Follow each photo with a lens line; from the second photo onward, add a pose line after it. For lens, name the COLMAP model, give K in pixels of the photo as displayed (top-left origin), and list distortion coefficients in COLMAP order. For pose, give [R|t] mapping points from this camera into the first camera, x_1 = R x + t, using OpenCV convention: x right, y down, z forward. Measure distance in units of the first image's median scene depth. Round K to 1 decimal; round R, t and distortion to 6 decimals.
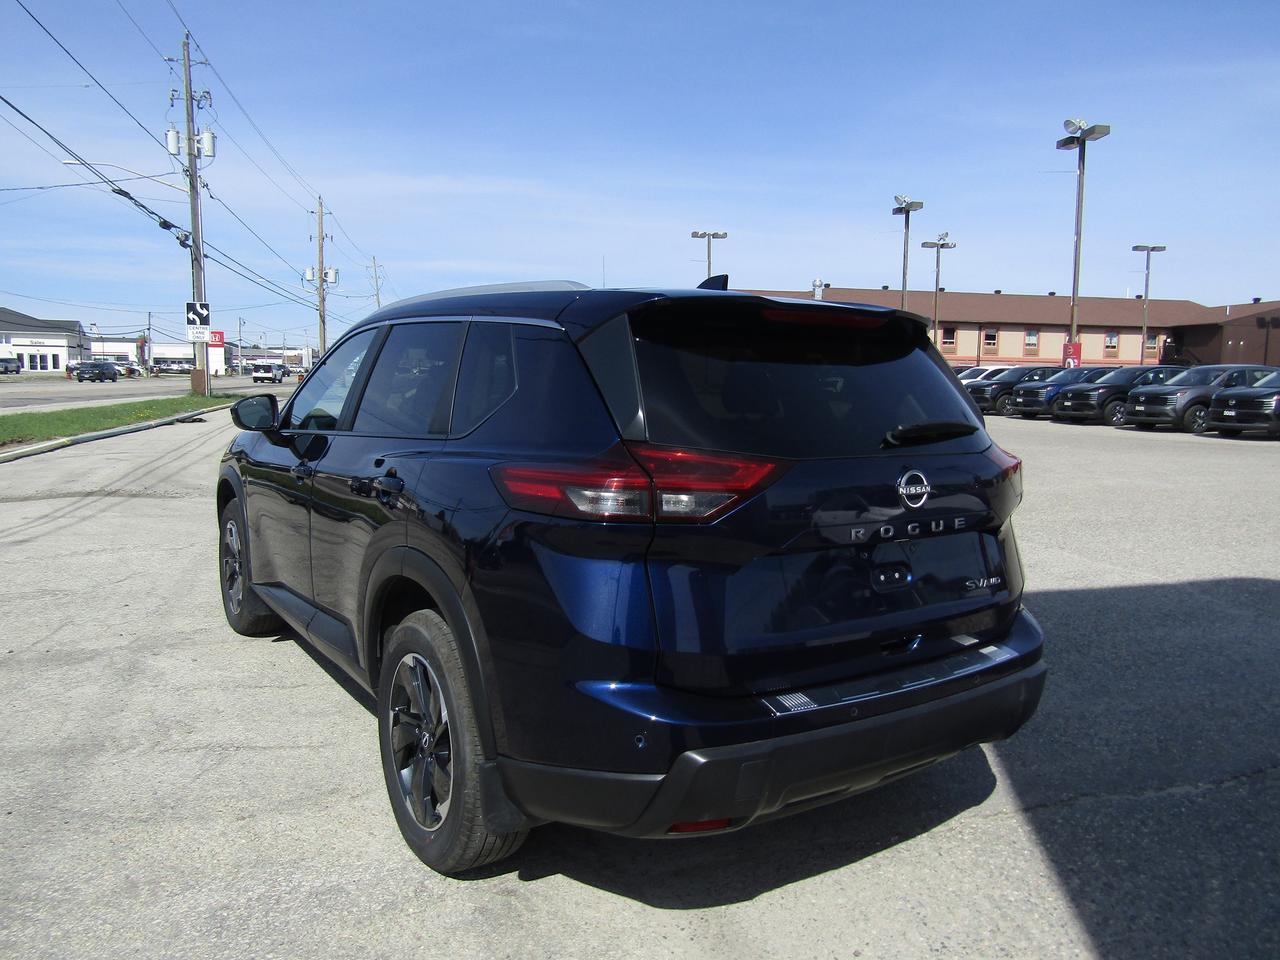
lens RADIAL K [[914.9, 0, 636.6], [0, 914.9, 486.3], [0, 0, 1]] dist [-0.006744, 0.000479]
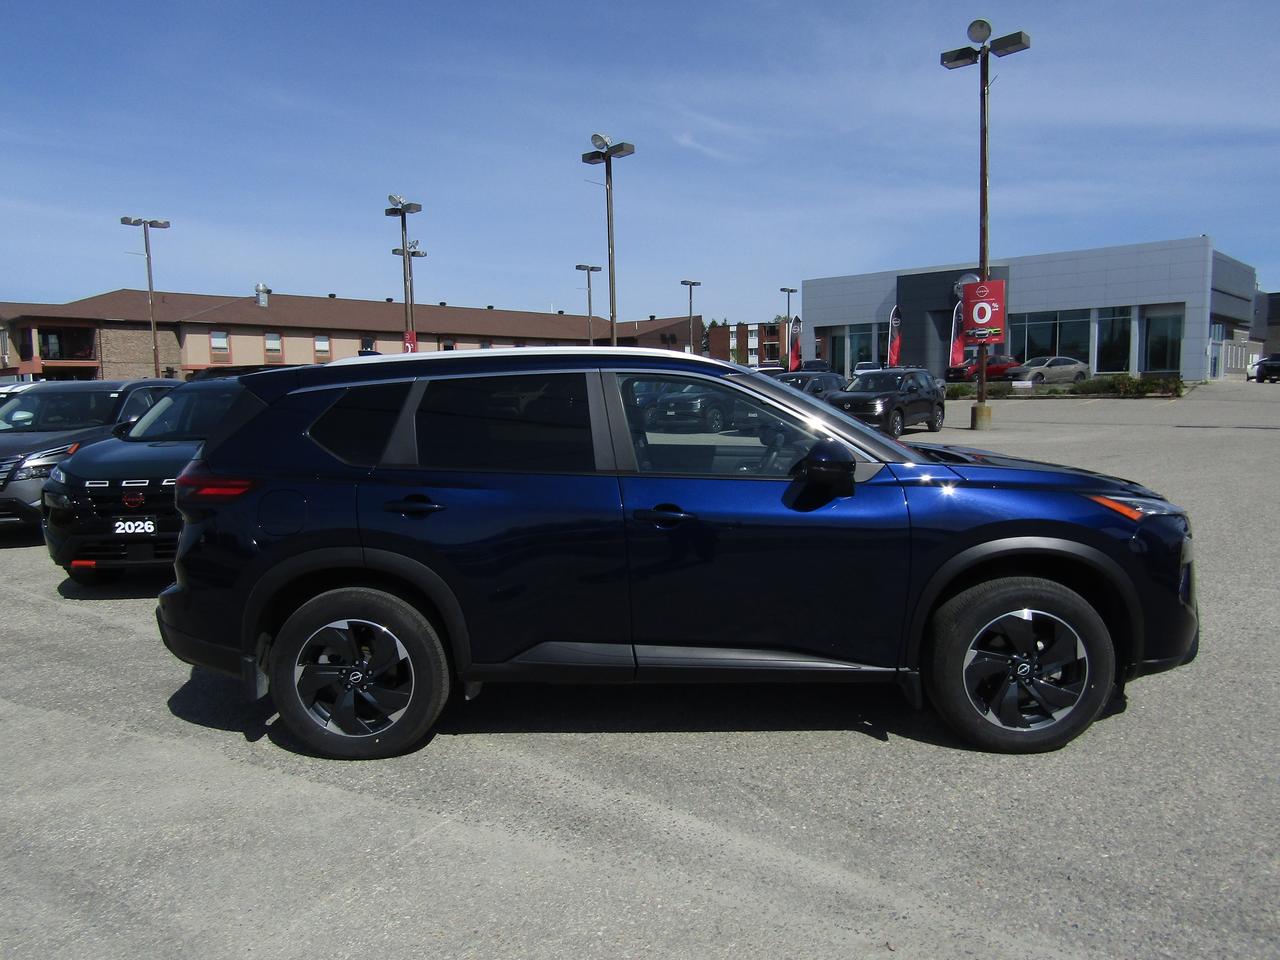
lens RADIAL K [[914.9, 0, 639.8], [0, 914.9, 479.1], [0, 0, 1]] dist [-0.006744, 0.000479]
pose [[0.799779, -0.081902, 0.594681, -0.097093], [0.094372, 0.995485, 0.010183, -0.019295], [-0.592830, 0.047977, 0.803897, 0.132392]]
